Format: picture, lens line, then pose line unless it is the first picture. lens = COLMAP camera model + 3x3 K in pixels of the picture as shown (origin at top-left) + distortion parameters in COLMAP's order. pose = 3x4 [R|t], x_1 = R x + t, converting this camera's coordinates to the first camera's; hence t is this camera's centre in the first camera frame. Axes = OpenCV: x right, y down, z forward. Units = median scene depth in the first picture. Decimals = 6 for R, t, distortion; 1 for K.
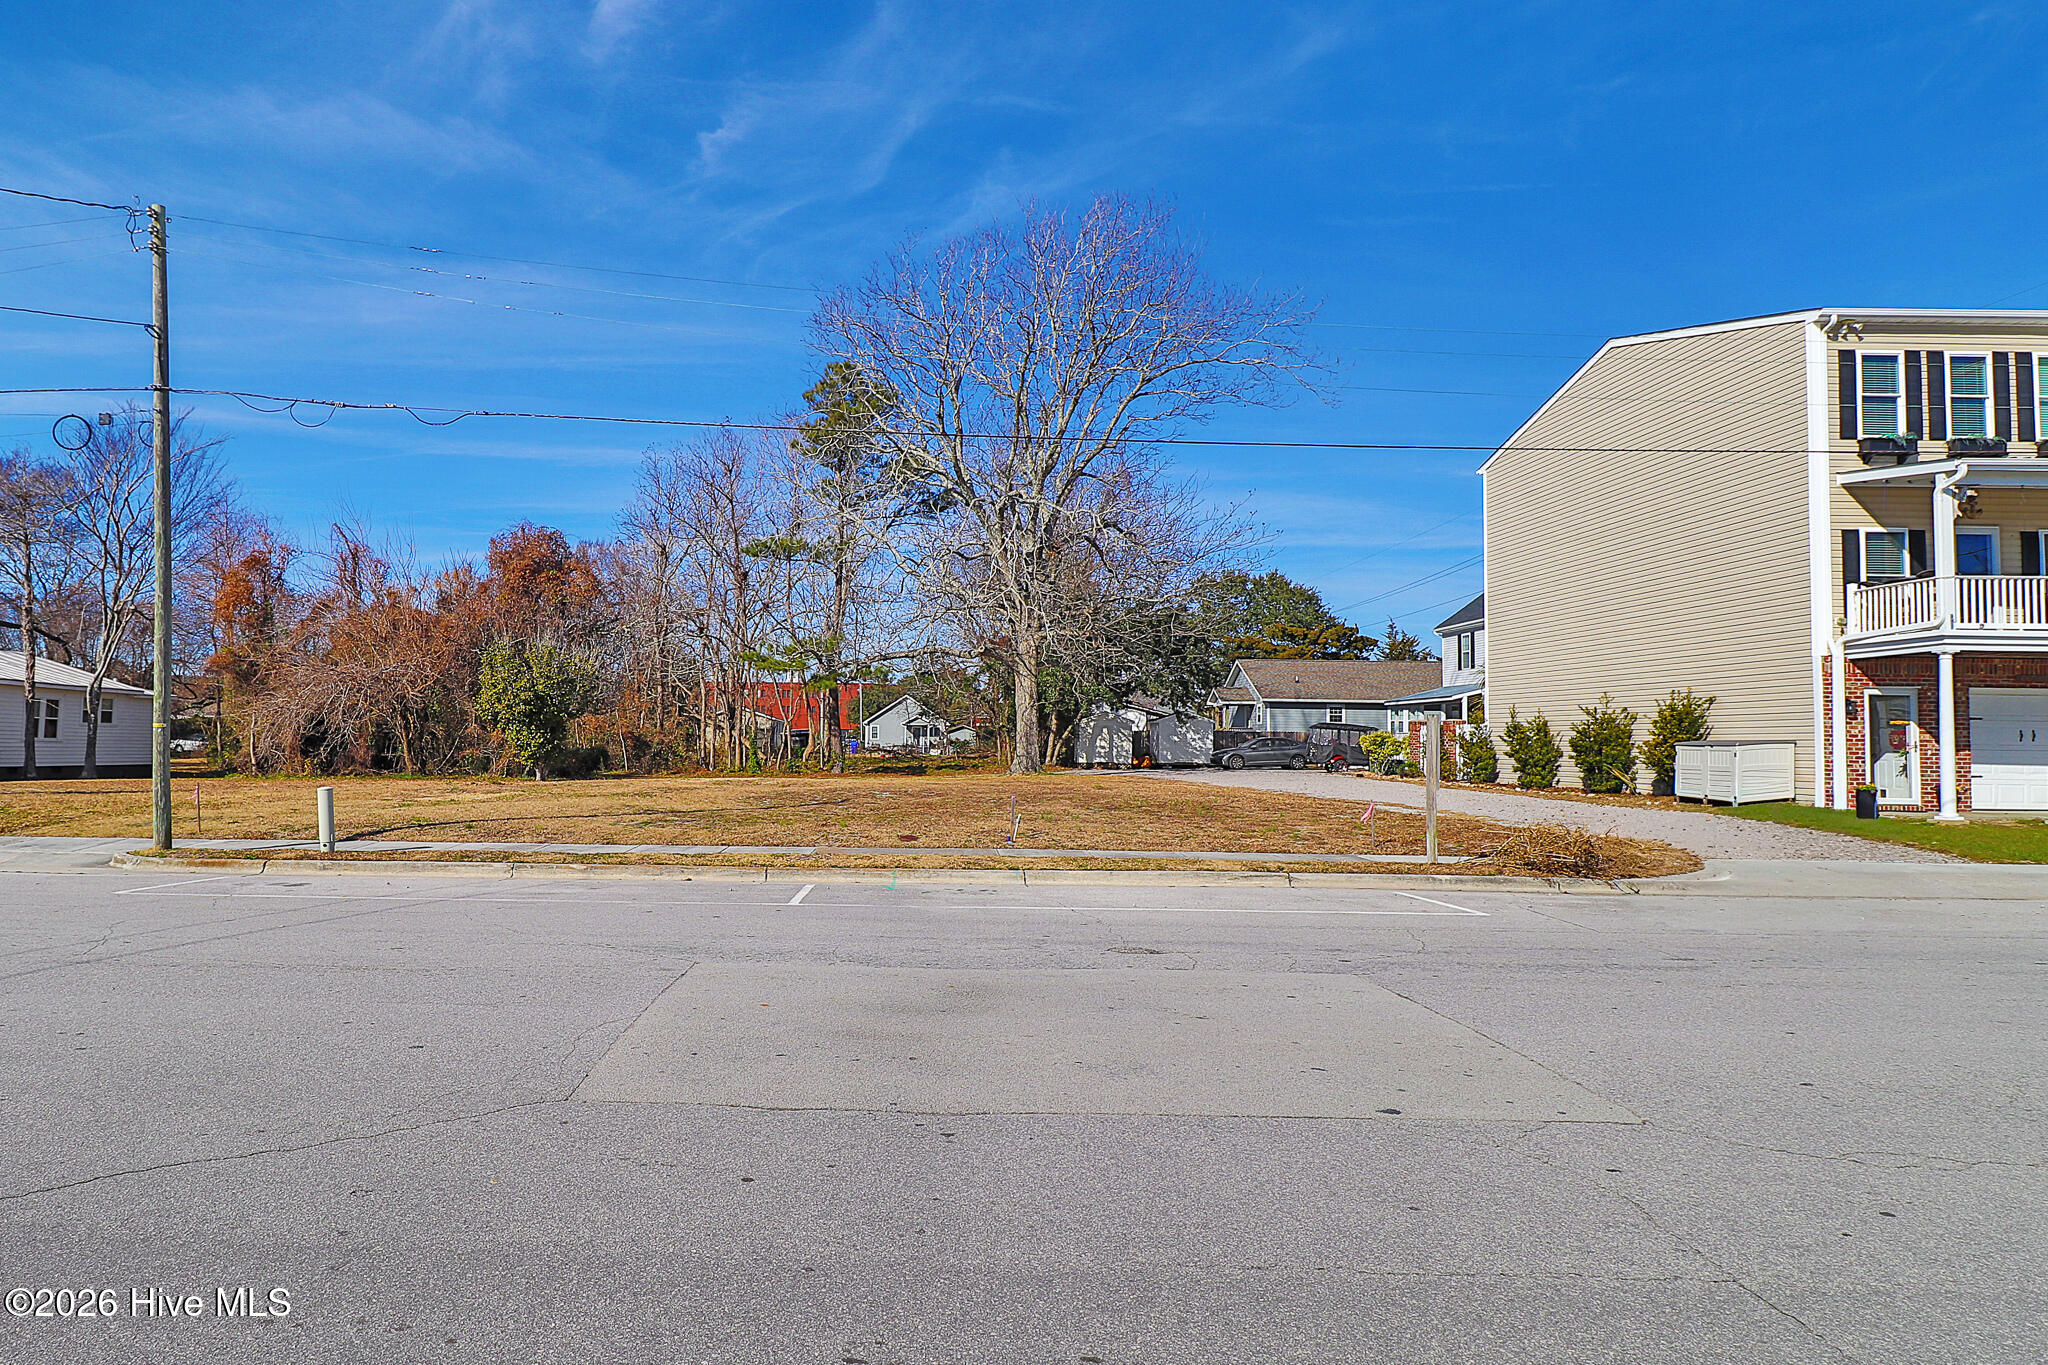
lens RADIAL K [[1127.2, 0, 1029.4], [0, 1127.2, 710.4], [0, 0, 1]] dist [-0.000745, -0.001411]
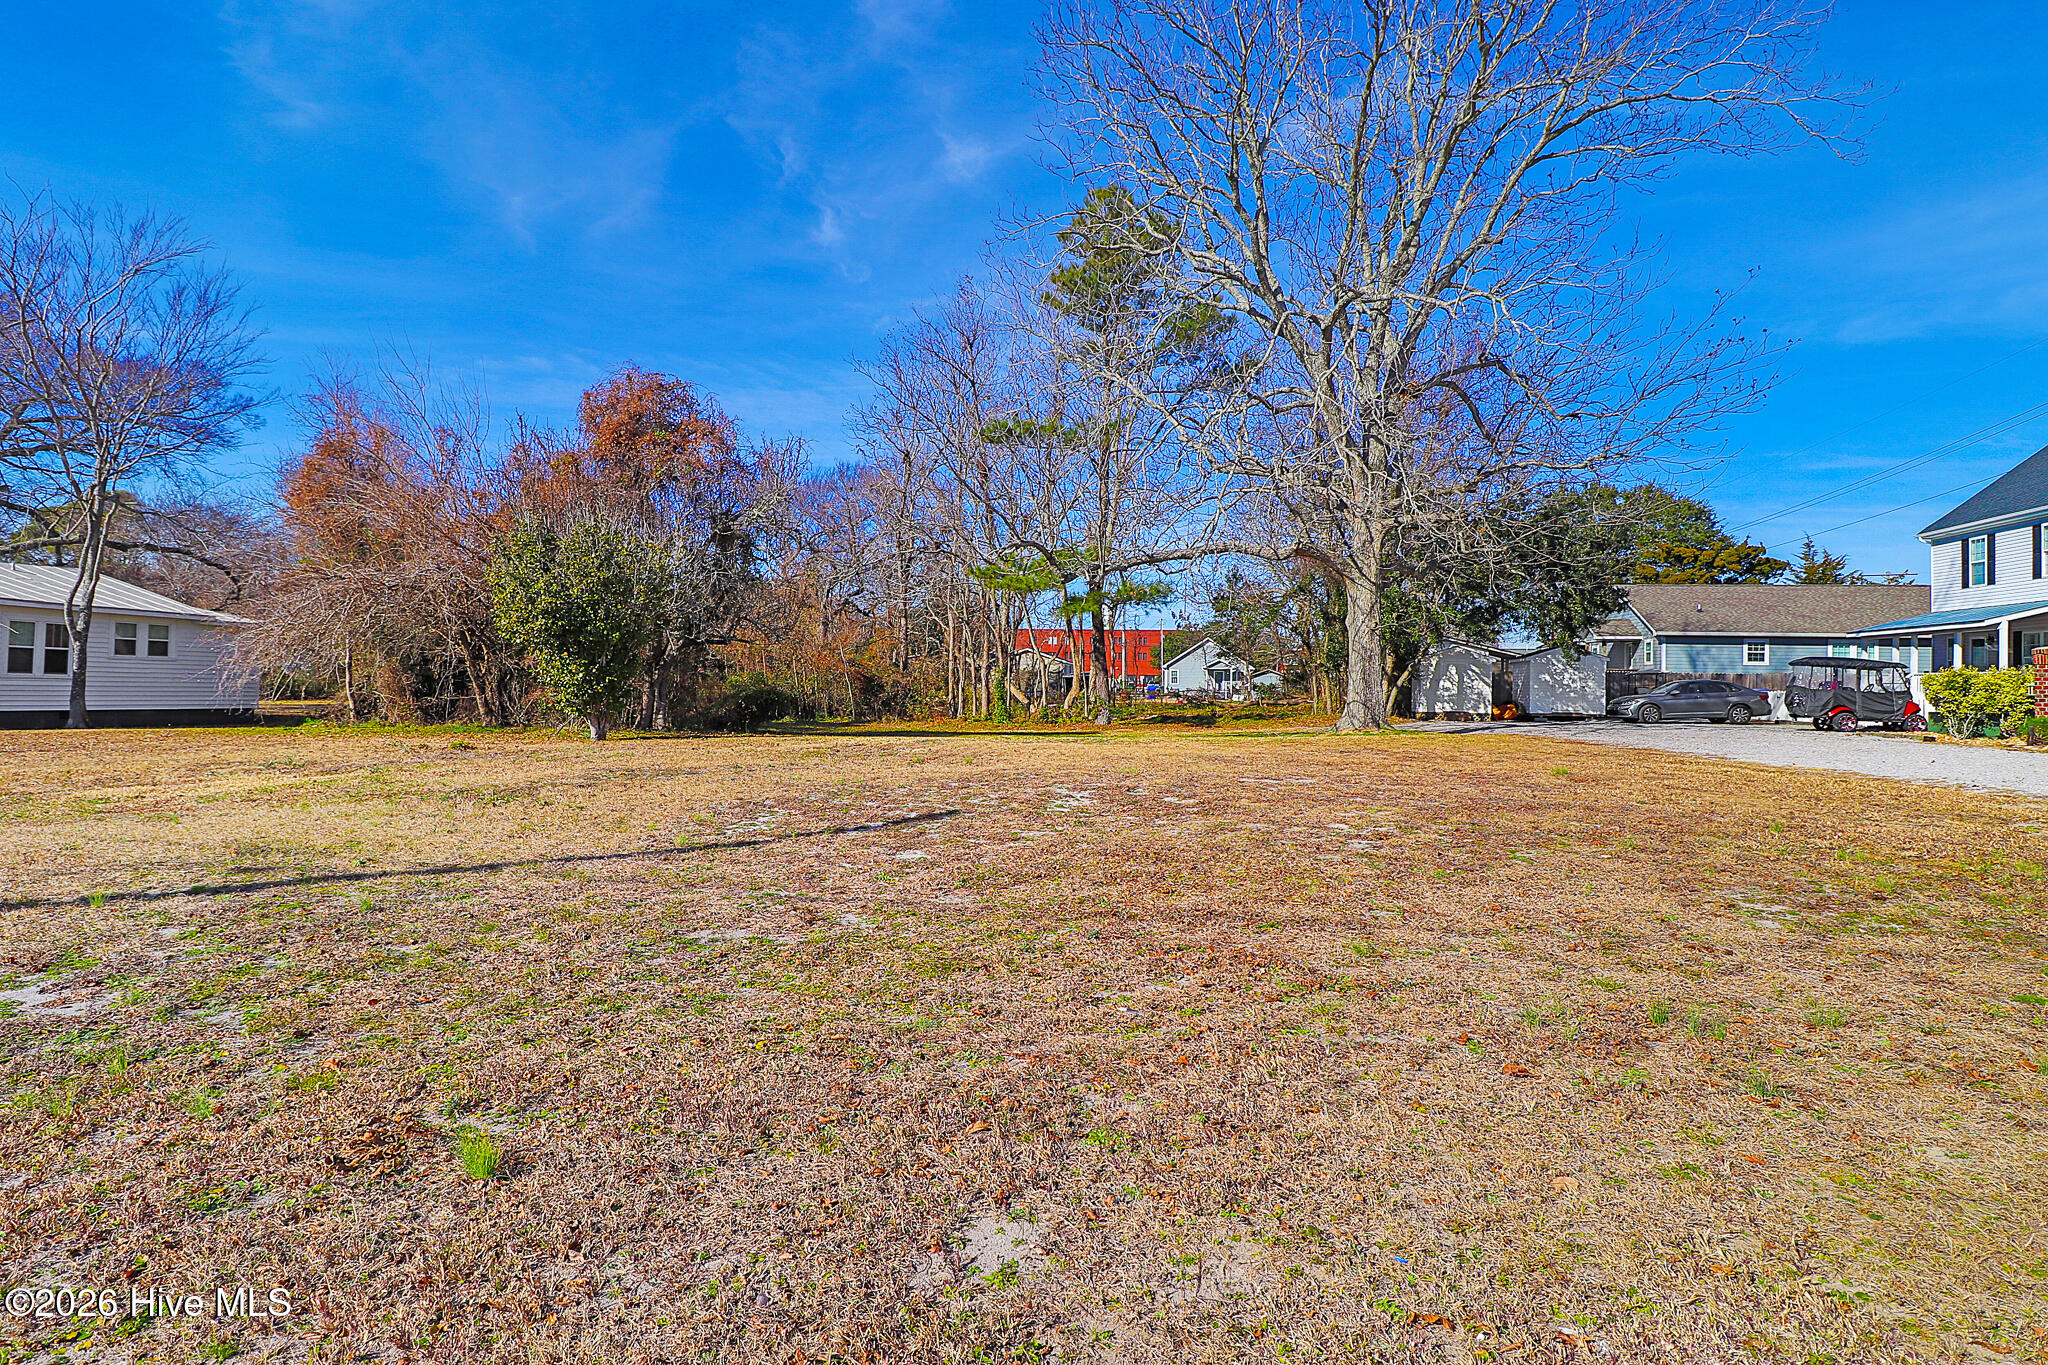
lens RADIAL K [[1127.2, 0, 1029.4], [0, 1127.2, 710.4], [0, 0, 1]] dist [-0.000745, -0.001411]
pose [[0.964344, 0.007628, -0.264542, -0.008877], [0.005236, 0.998839, 0.047885, 0.005823], [0.264600, -0.047563, 0.963185, 0.159142]]
